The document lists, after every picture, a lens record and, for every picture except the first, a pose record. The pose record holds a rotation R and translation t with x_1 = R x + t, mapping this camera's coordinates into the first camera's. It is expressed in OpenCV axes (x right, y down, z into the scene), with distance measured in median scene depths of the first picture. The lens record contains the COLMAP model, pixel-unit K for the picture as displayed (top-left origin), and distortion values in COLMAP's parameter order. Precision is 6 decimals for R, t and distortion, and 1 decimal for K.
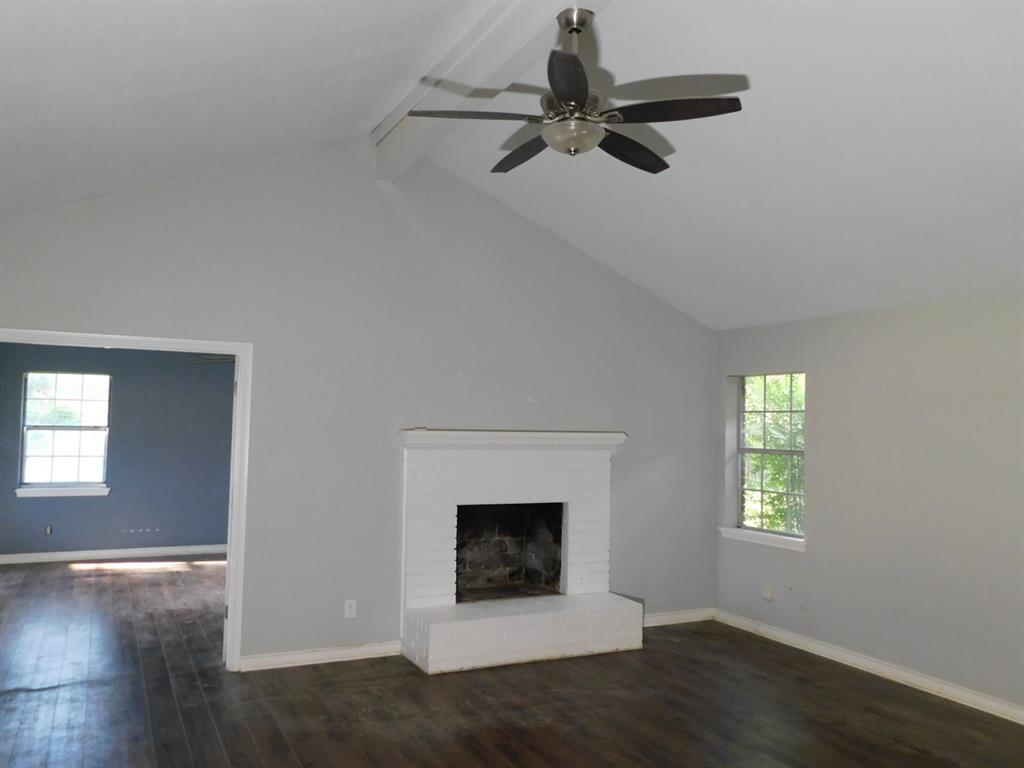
lens RADIAL K [[834.1, 0, 511.7], [0, 834.1, 383.2], [0, 0, 1]] dist [-0.016104, -0.001298]
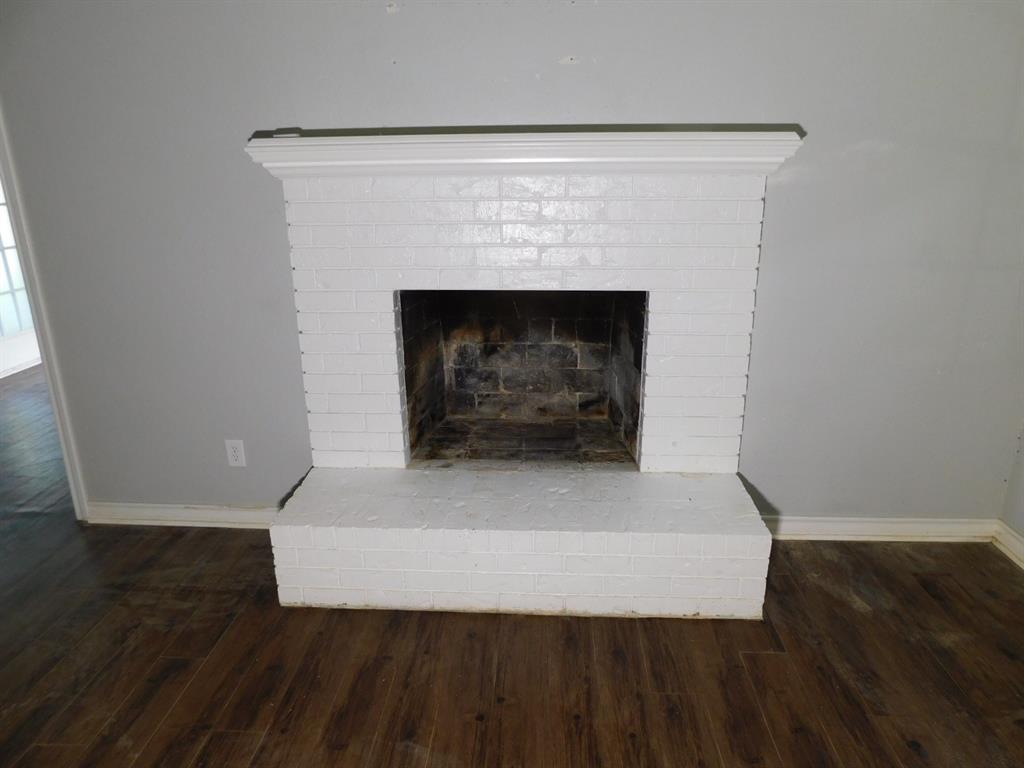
lens RADIAL K [[681.2, 0, 513.2], [0, 681.2, 386.0], [0, 0, 1]] dist [-0.035621, 0.009549]
pose [[0.872498, 0.126999, -0.471825, 0.179441], [0.046021, 0.939980, 0.338113, 0.057466], [0.486446, -0.316717, 0.814285, 0.606769]]
